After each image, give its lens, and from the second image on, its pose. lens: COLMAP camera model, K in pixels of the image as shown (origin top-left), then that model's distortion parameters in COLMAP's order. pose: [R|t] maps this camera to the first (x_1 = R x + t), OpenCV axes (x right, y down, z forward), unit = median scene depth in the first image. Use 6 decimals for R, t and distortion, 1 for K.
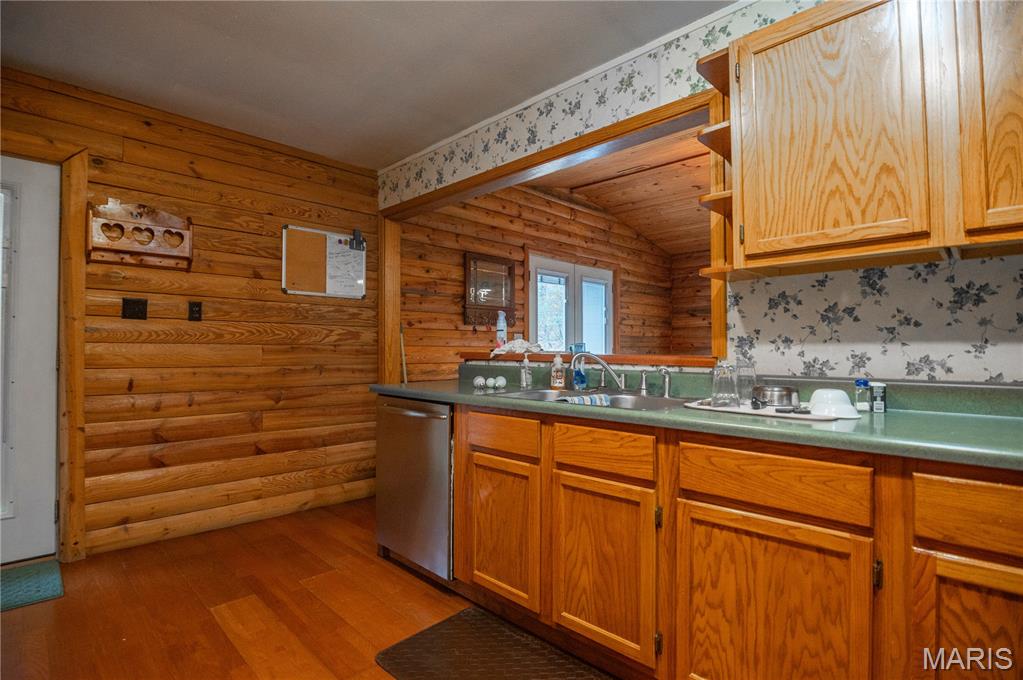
lens RADIAL K [[499.8, 0, 503.0], [0, 499.8, 340.4], [0, 0, 1]] dist [-0.020982, -0.000232]
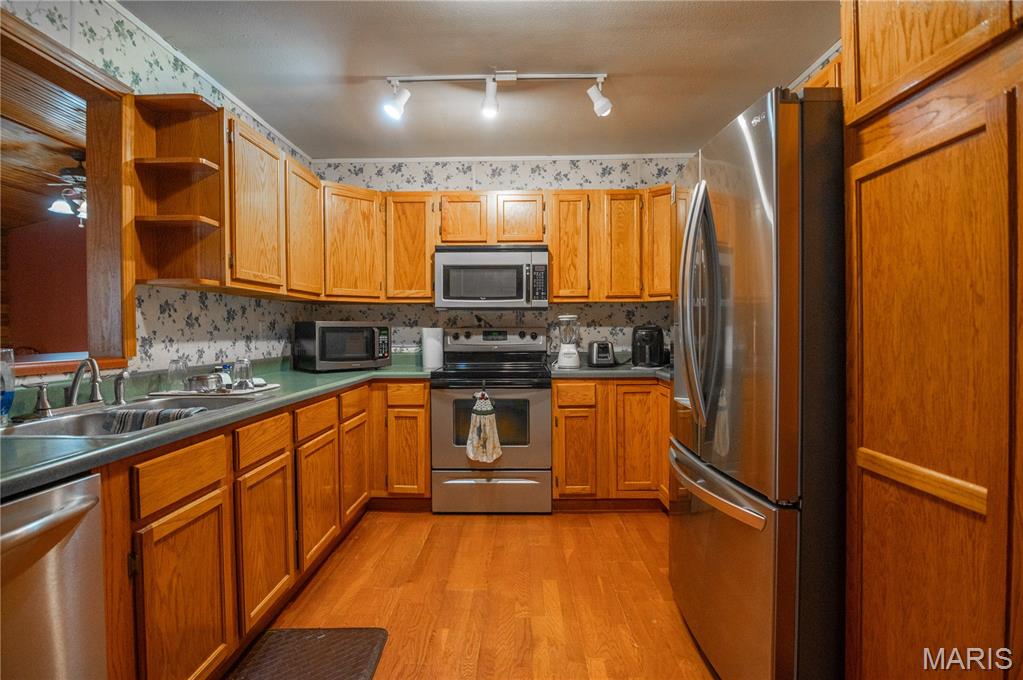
lens RADIAL K [[499.8, 0, 503.0], [0, 499.8, 340.4], [0, 0, 1]] dist [-0.020982, -0.000232]
pose [[-0.683740, -0.007171, 0.729691, -0.563891], [-0.002176, 0.999967, 0.007787, -0.006842], [-0.729723, 0.003736, -0.683733, 0.782704]]
